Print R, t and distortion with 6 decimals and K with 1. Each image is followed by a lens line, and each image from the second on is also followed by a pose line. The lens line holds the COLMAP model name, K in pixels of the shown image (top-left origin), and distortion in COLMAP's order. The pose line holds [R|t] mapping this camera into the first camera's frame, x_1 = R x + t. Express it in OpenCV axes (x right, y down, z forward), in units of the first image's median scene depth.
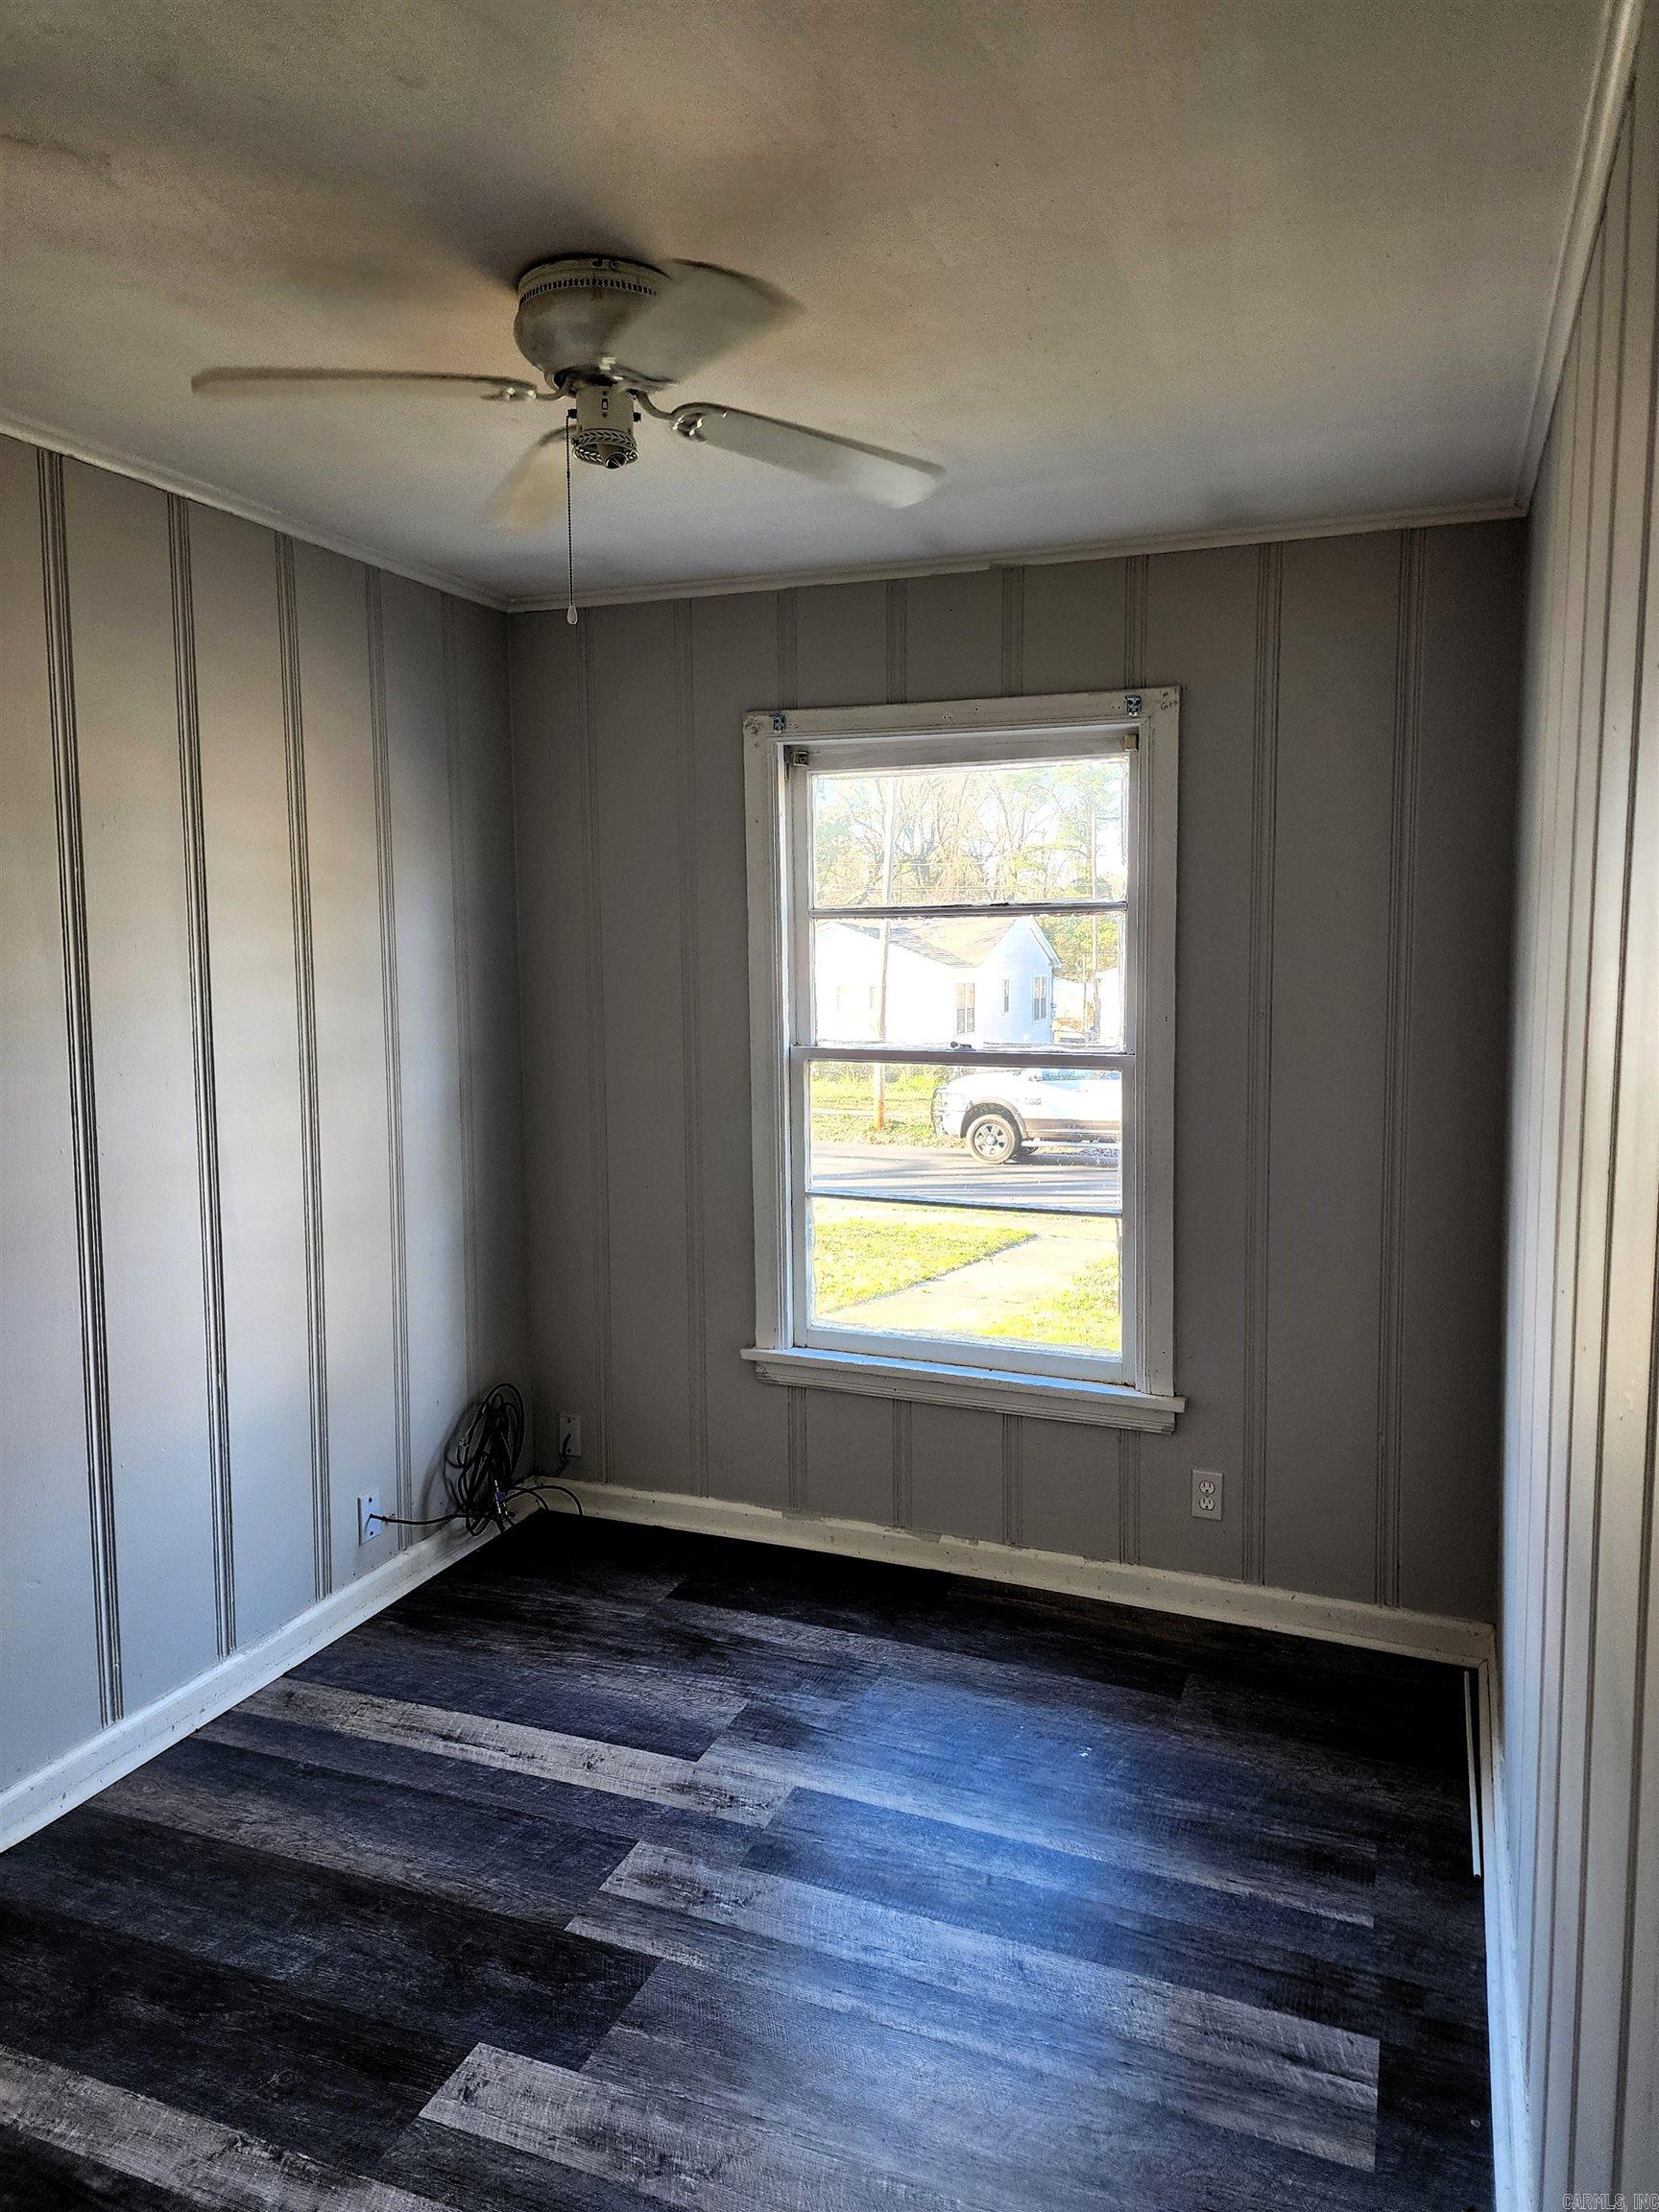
lens RADIAL K [[1504.9, 0, 822.1], [0, 1504.9, 1084.5], [0, 0, 1]] dist [0.073469, -0.063114]
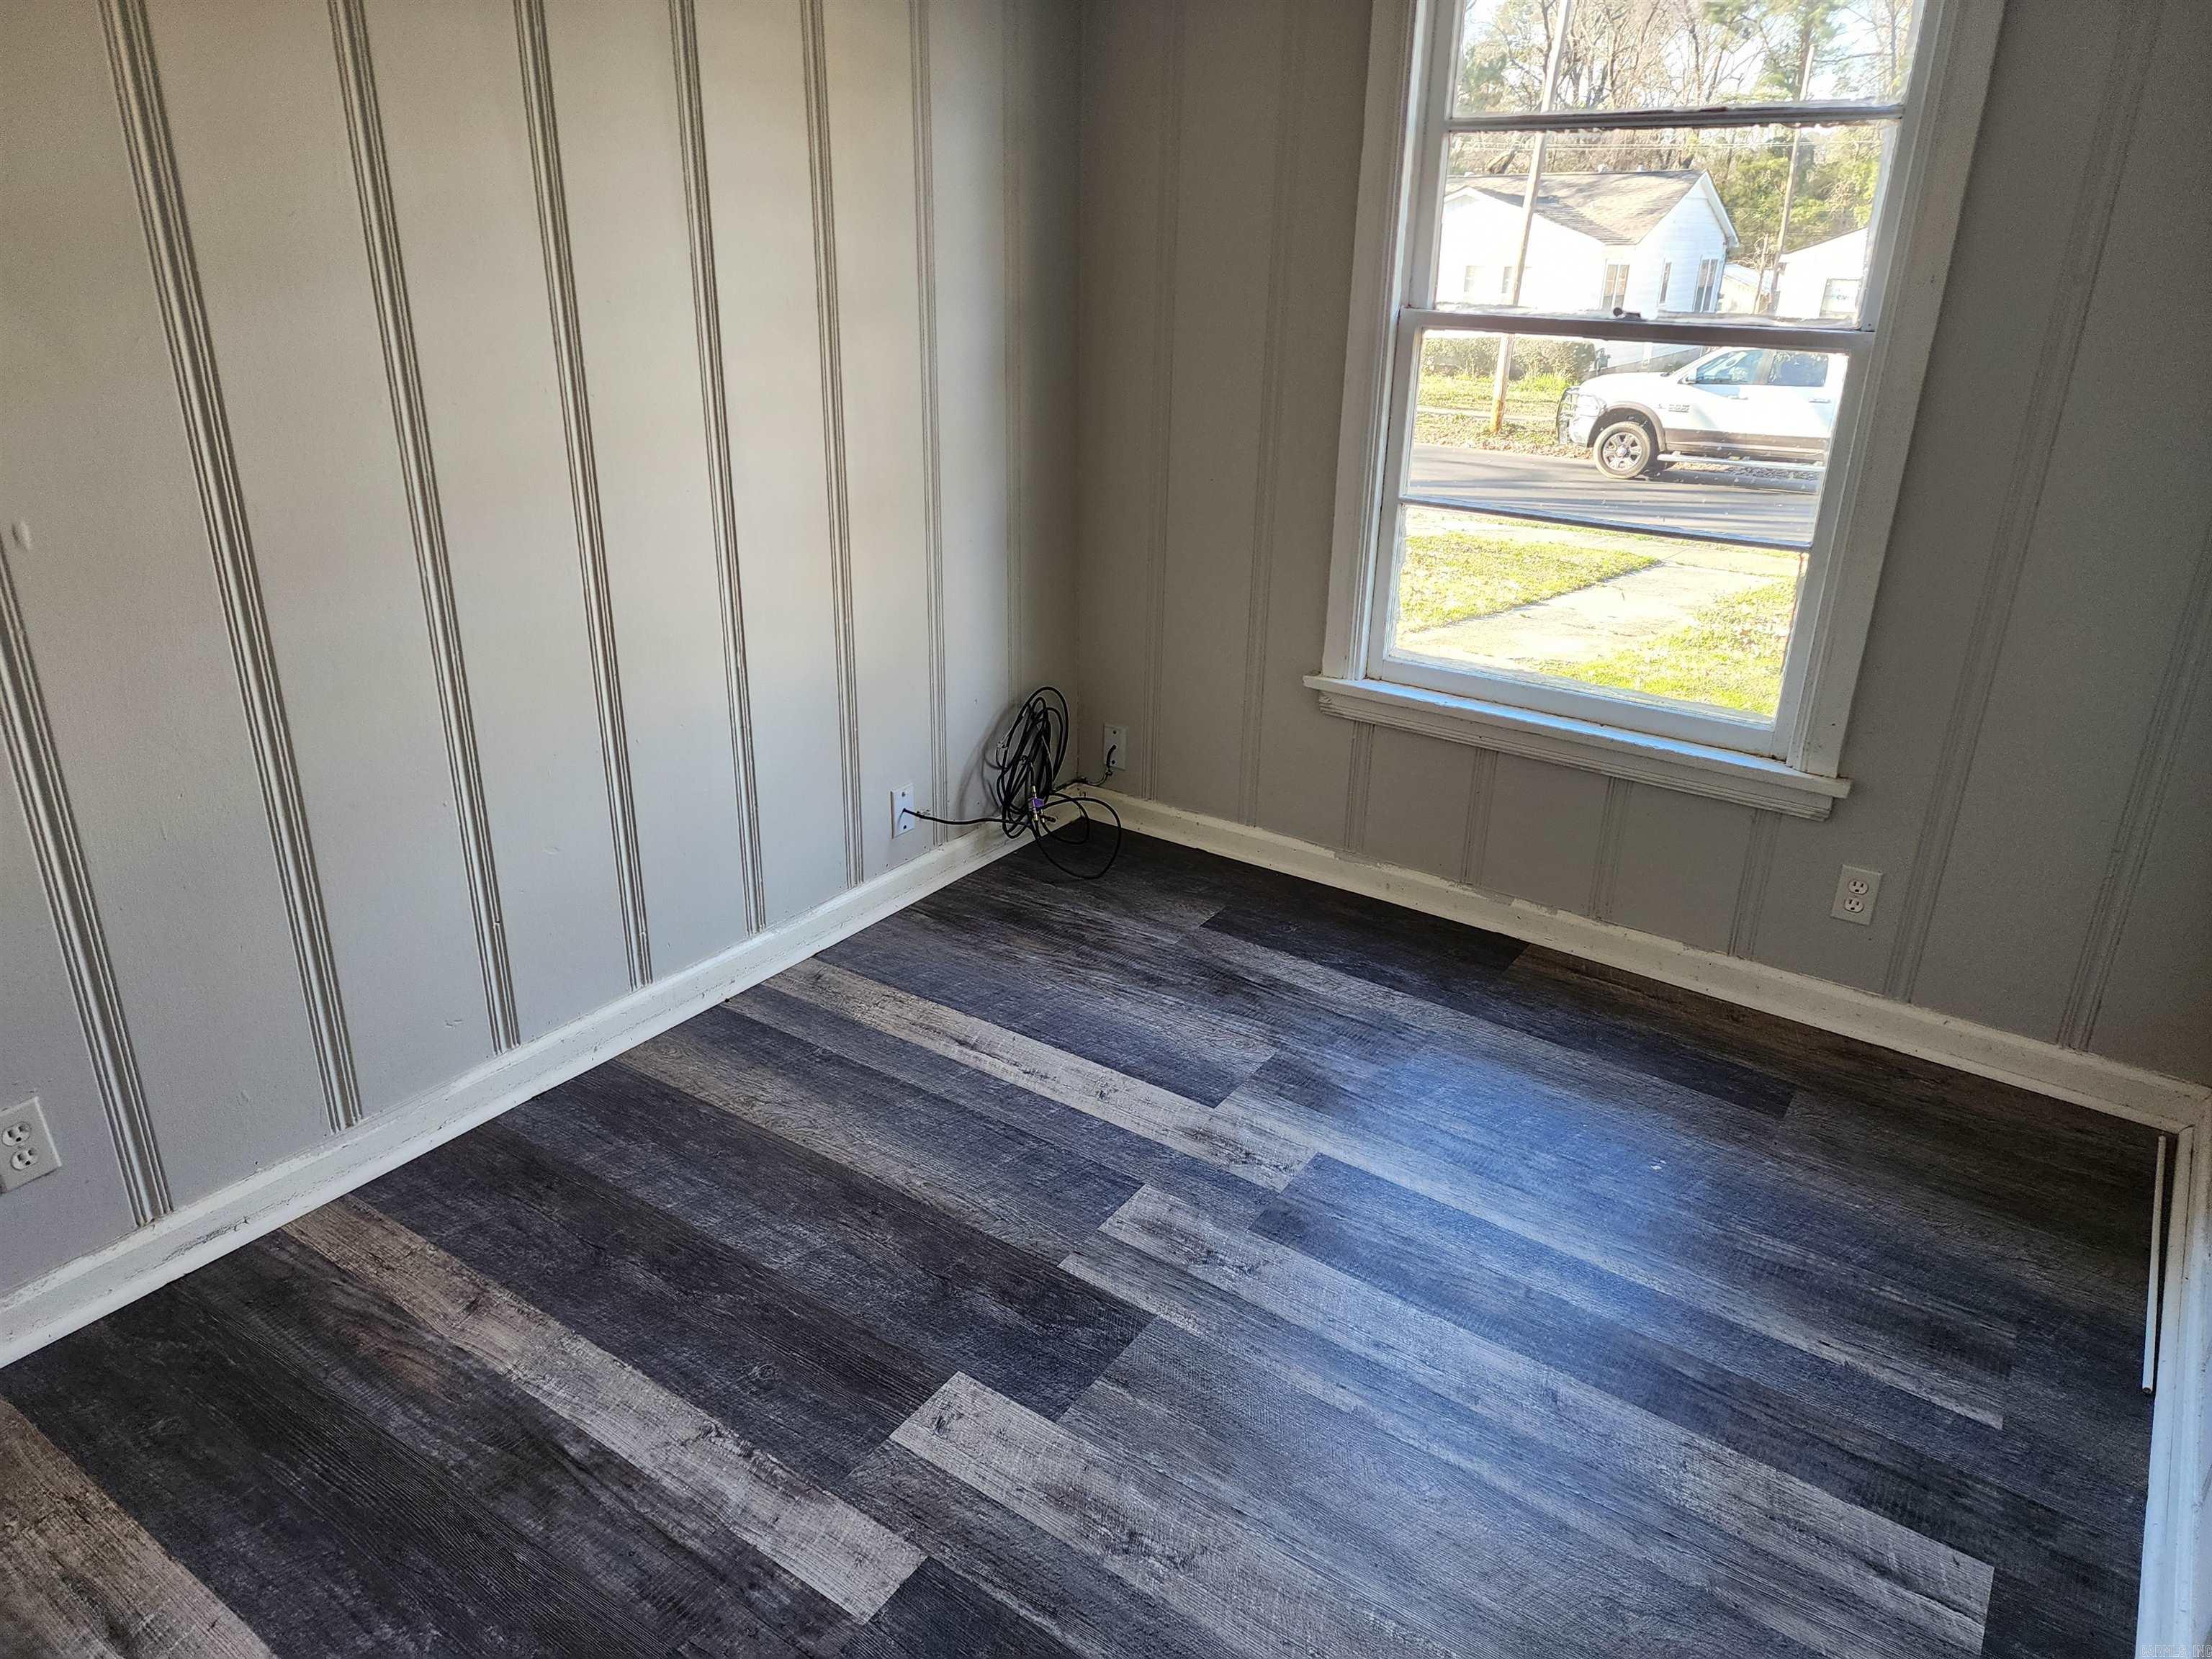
lens RADIAL K [[1504.9, 0, 1082.3], [0, 1504.9, 808.5], [0, 0, 1]] dist [0.073469, -0.063114]
pose [[0.974714, 0.105053, -0.197223, 0.001676], [-0.046614, 0.958772, 0.280327, 0.012706], [0.218541, -0.264045, 0.939425, 0.158720]]
